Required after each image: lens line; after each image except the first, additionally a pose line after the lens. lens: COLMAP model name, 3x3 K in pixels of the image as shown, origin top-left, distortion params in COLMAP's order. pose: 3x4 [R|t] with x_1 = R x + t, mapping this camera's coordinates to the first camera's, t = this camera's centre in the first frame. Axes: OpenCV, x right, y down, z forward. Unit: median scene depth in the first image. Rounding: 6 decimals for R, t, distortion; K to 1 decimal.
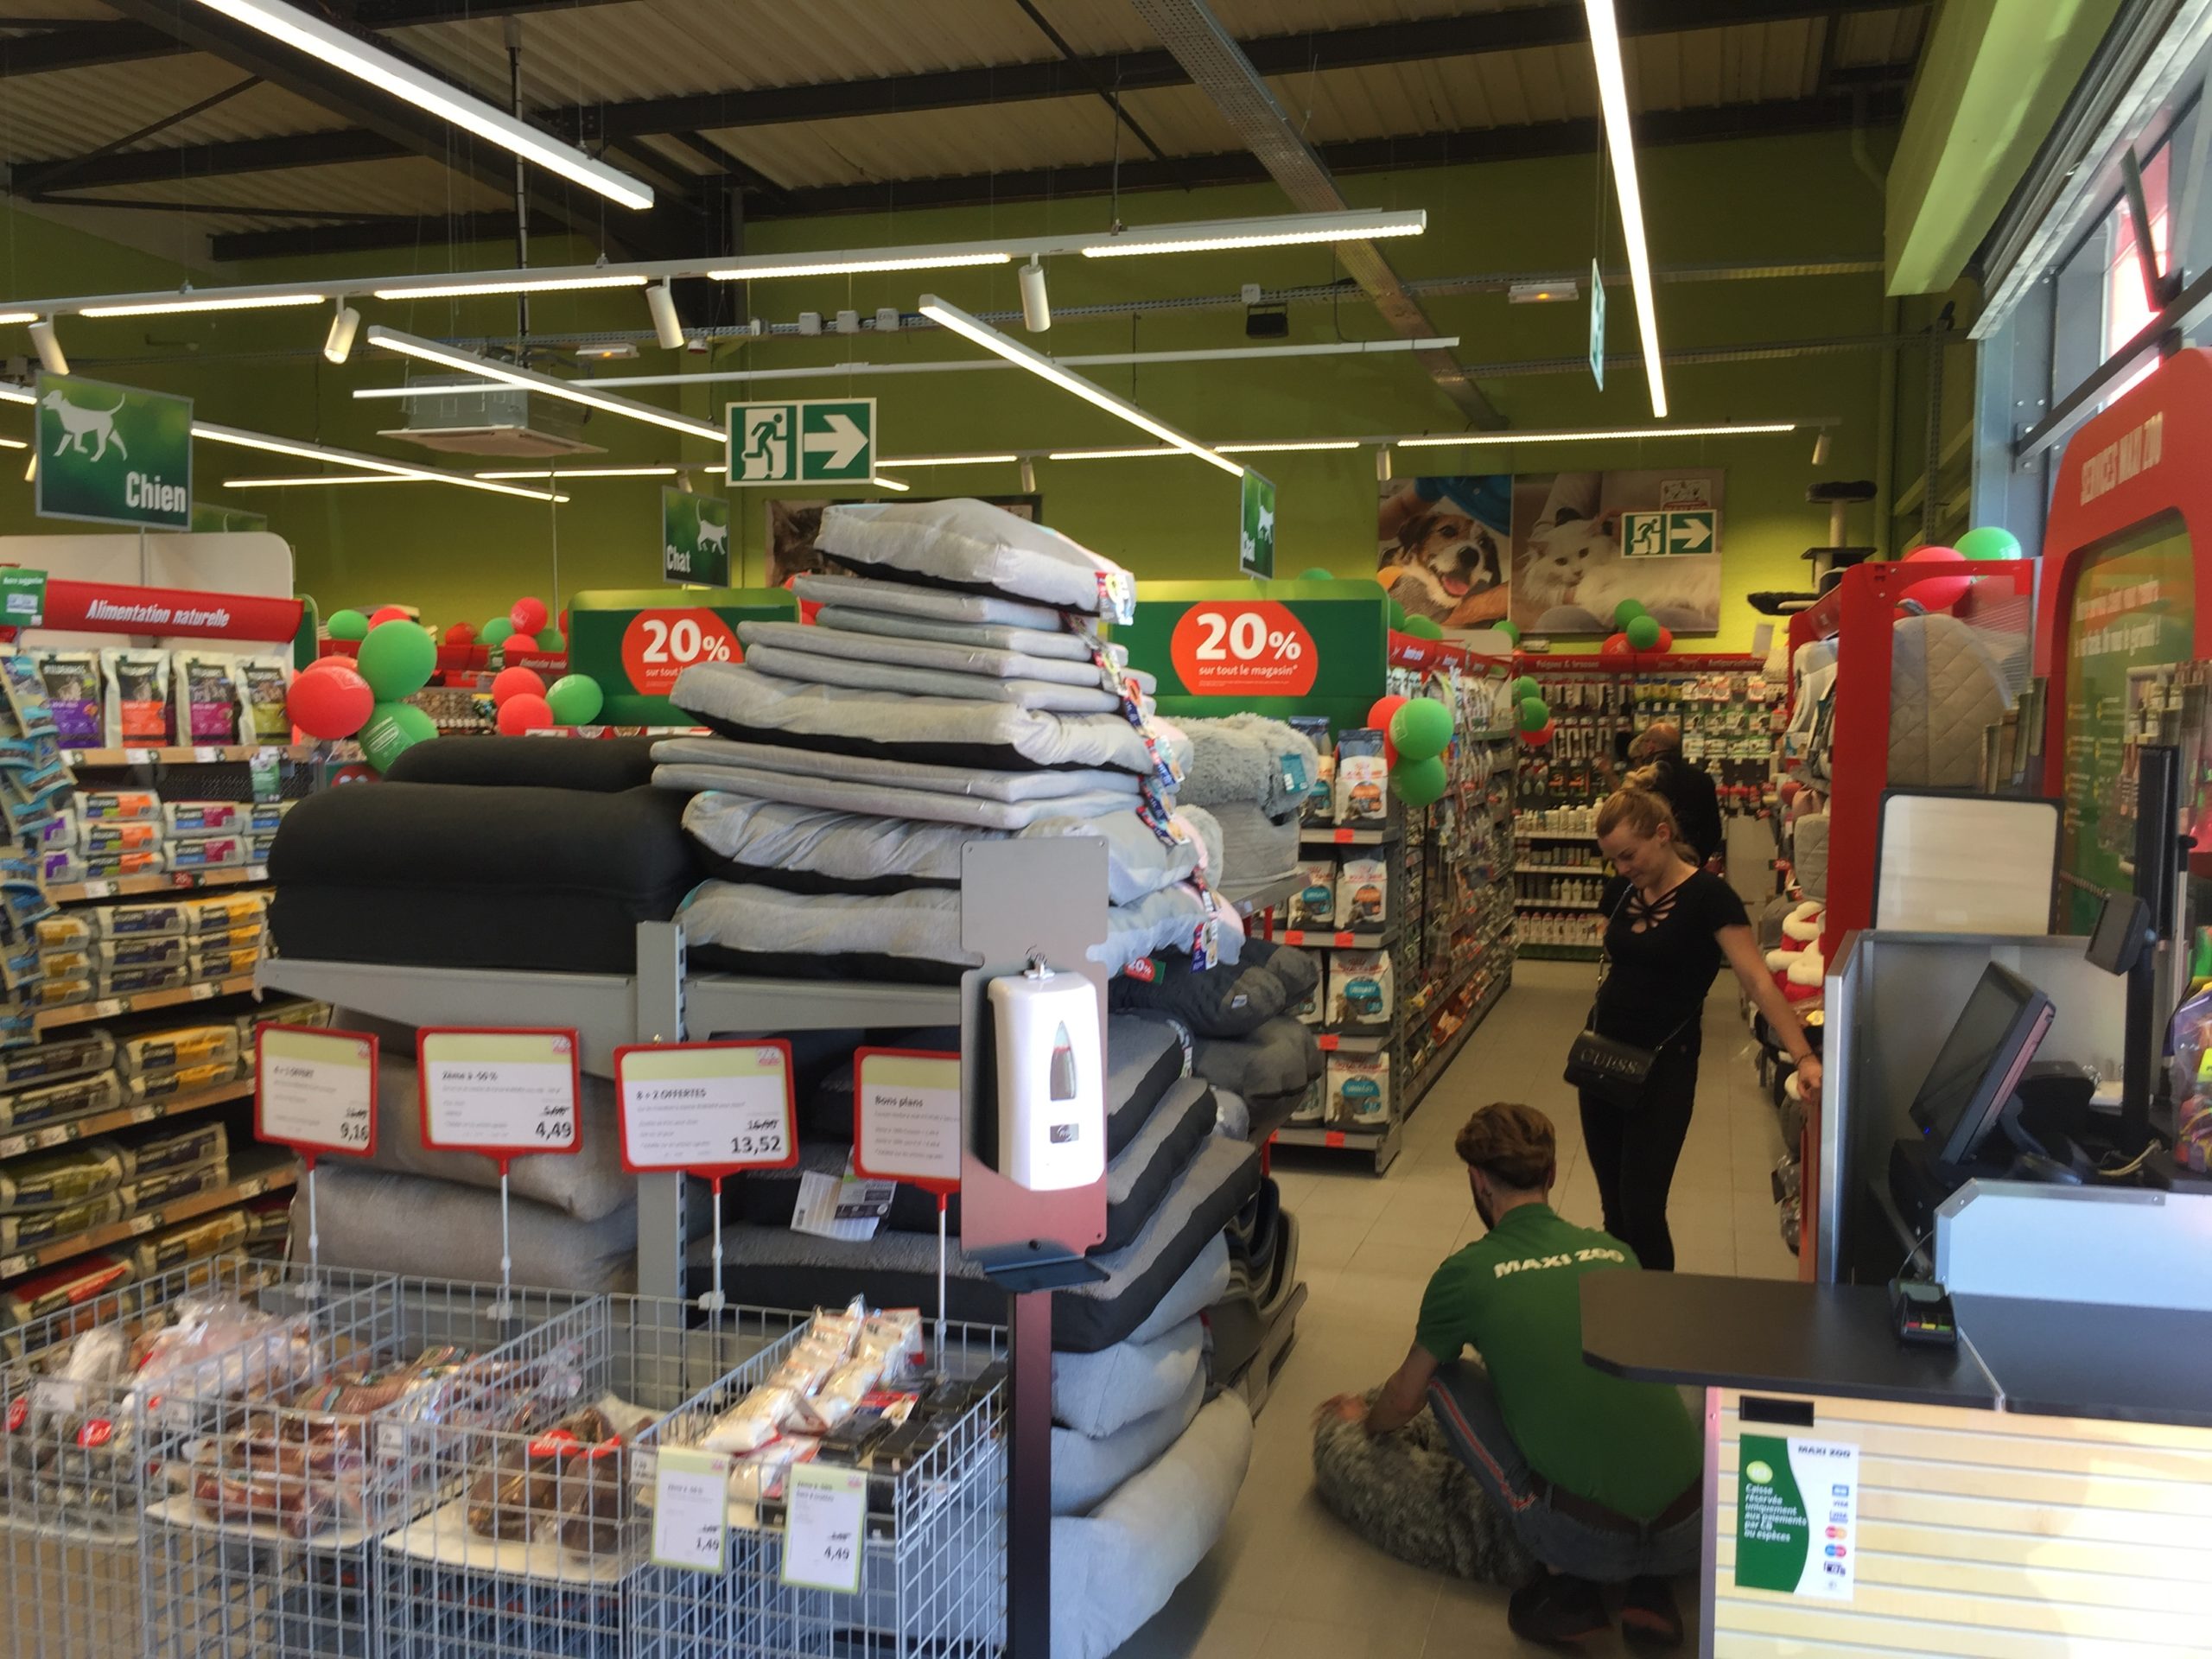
lens RADIAL K [[1927.4, 0, 1111.9], [0, 1927.4, 846.7], [0, 0, 1]] dist [0.064751, -0.080382]
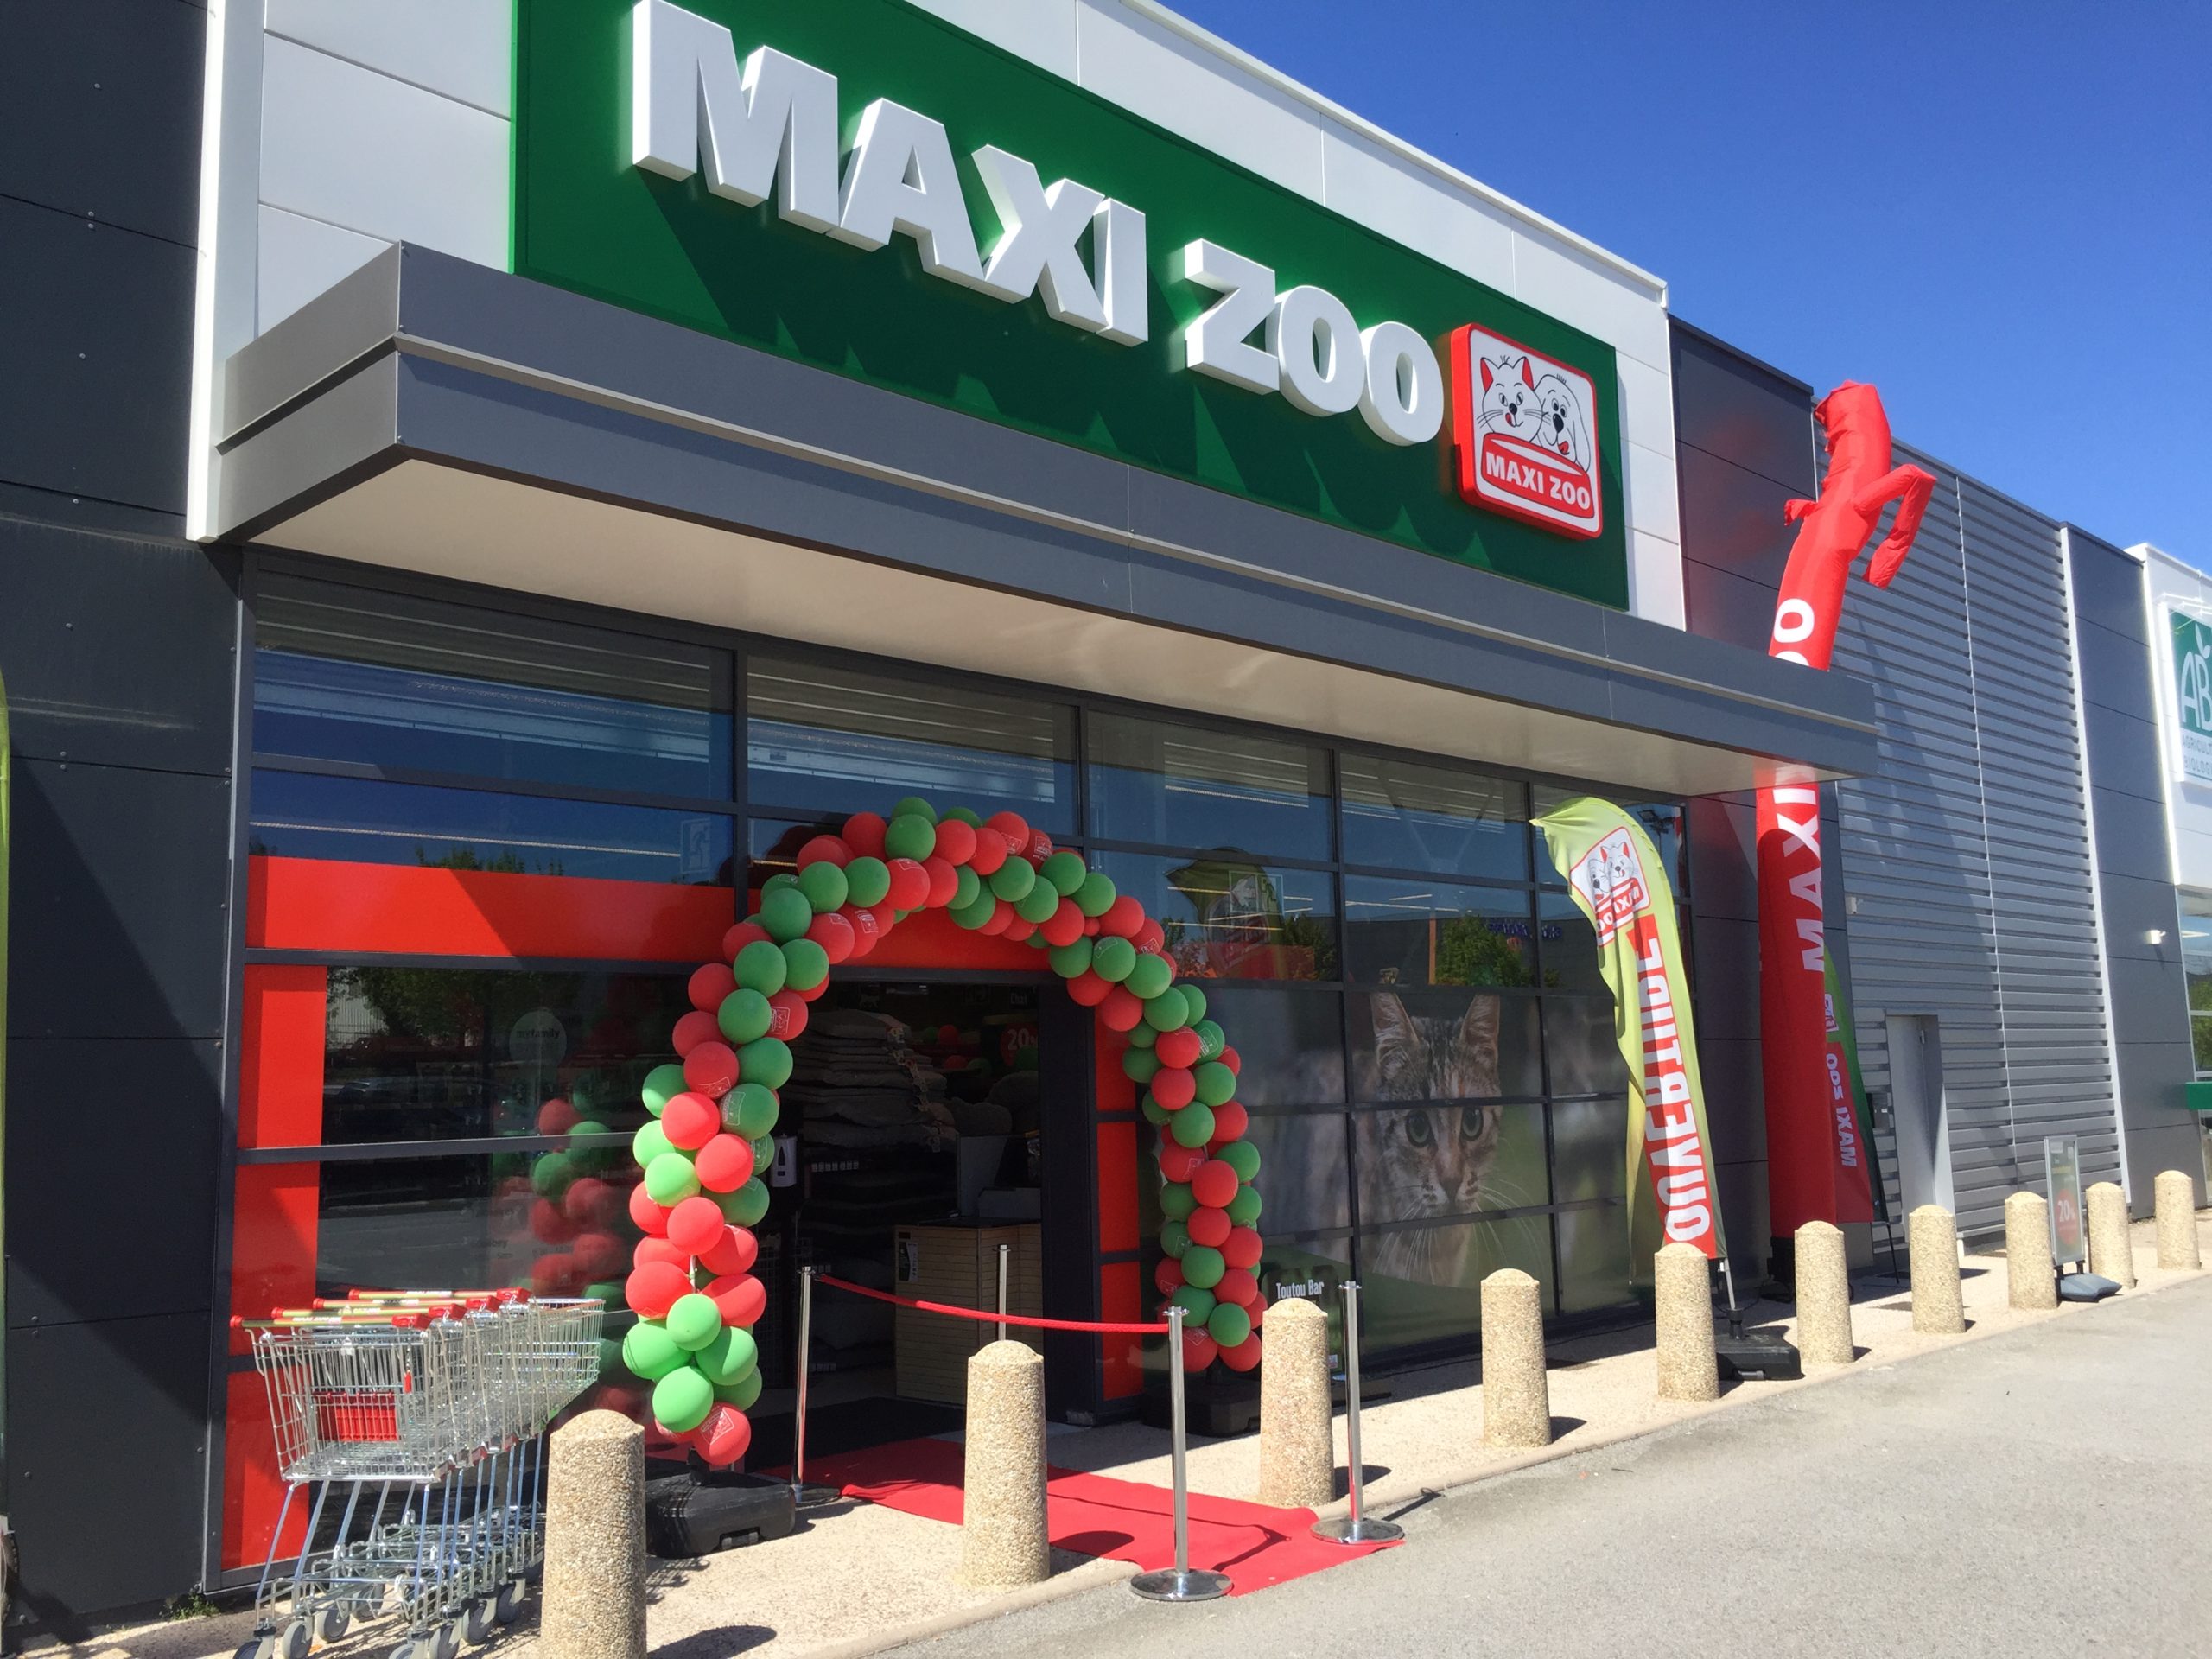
lens RADIAL K [[1927.4, 0, 1113.7], [0, 1927.4, 823.0], [0, 0, 1]] dist [0.064751, -0.080382]
pose [[0.887922, -0.095882, -0.449891, 0.153932], [0.005022, 0.979997, -0.198949, 0.014398], [0.459967, 0.174392, 0.870642, -0.145769]]
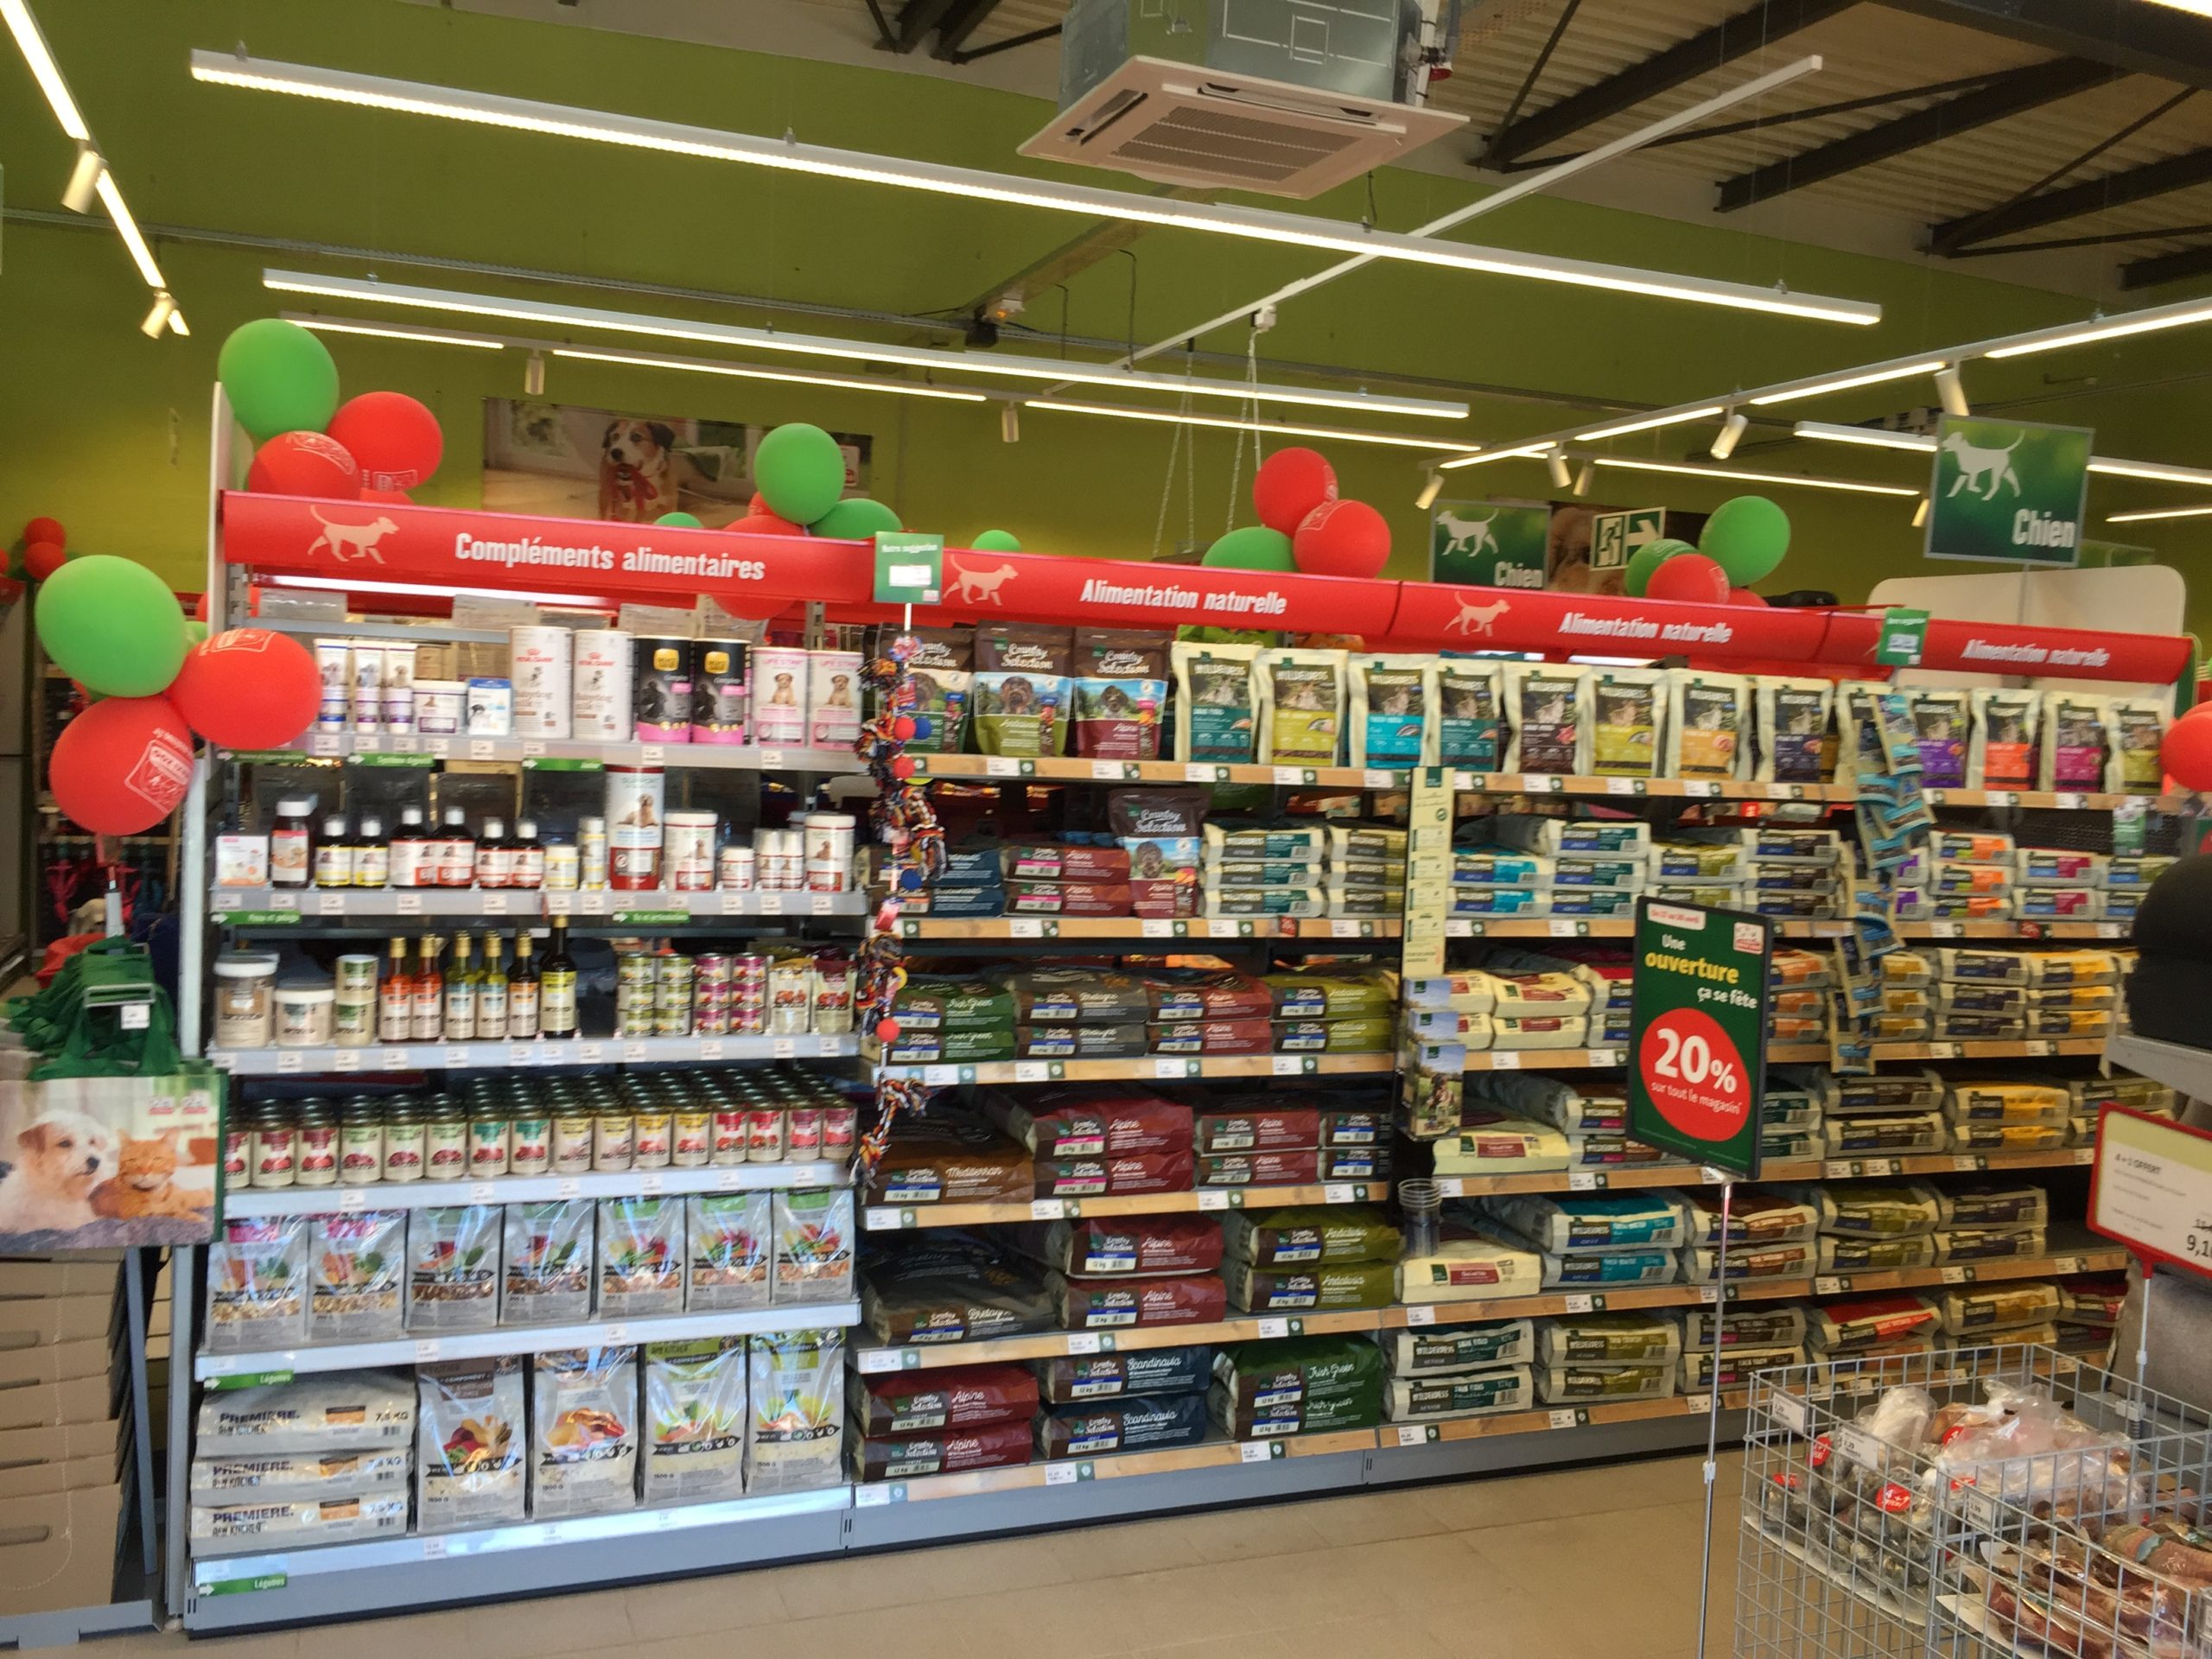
lens RADIAL K [[1927.4, 0, 1098.2], [0, 1927.4, 829.7], [0, 0, 1]] dist [0.064751, -0.080382]
pose [[0.627540, 0.074329, -0.775029, -0.025580], [-0.096415, 0.995190, 0.017376, -0.004527], [0.772592, 0.063820, 0.631687, 0.037325]]
